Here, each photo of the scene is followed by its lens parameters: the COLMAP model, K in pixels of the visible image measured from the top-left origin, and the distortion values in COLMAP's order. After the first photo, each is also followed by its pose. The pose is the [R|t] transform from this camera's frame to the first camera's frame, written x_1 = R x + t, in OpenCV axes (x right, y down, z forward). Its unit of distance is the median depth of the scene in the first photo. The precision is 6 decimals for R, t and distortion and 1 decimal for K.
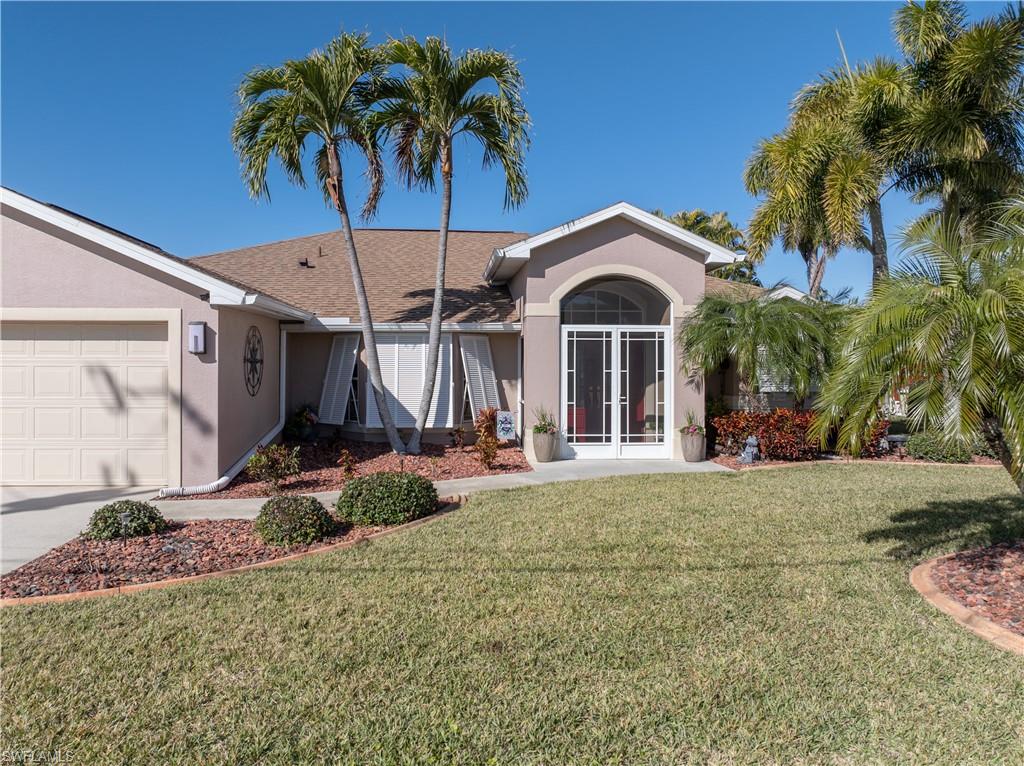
lens RADIAL K [[756.1, 0, 512.0], [0, 756.1, 383.0], [0, 0, 1]] dist [-0.000841, -0.003480]
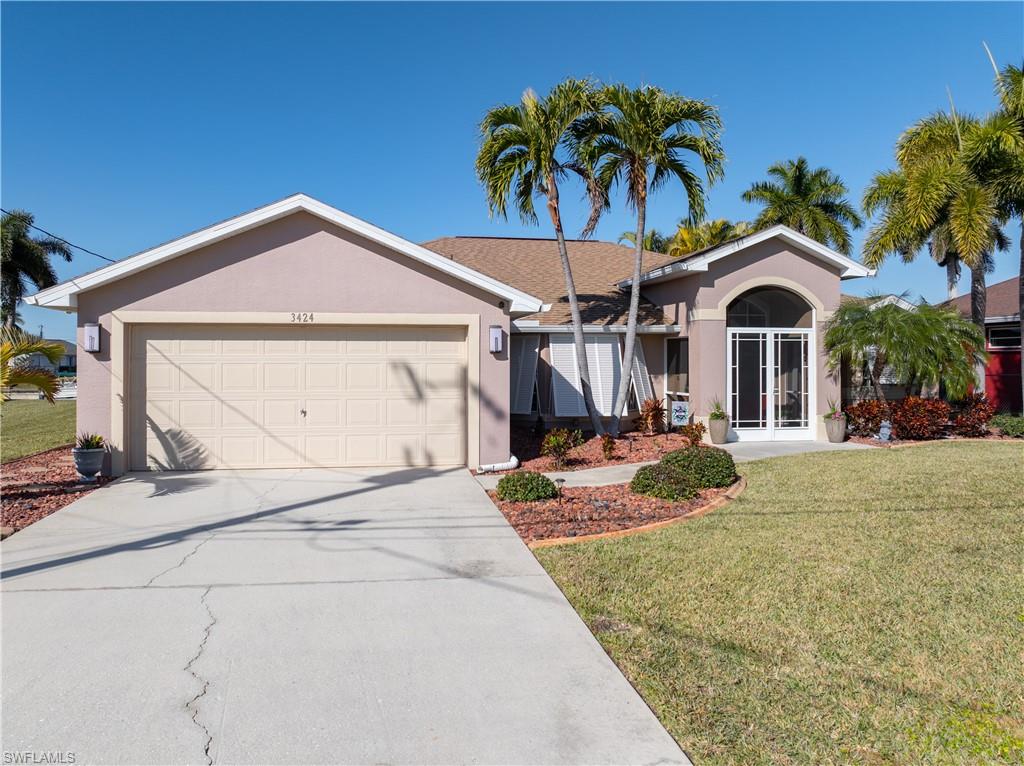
lens RADIAL K [[759.8, 0, 512.0], [0, 759.8, 376.8], [0, 0, 1]] dist [0.000059, 0.000820]
pose [[0.994985, -0.003904, 0.099943, -0.386167], [0.004486, 0.999974, -0.005594, 0.005013], [-0.099919, 0.006014, 0.994977, -0.142585]]
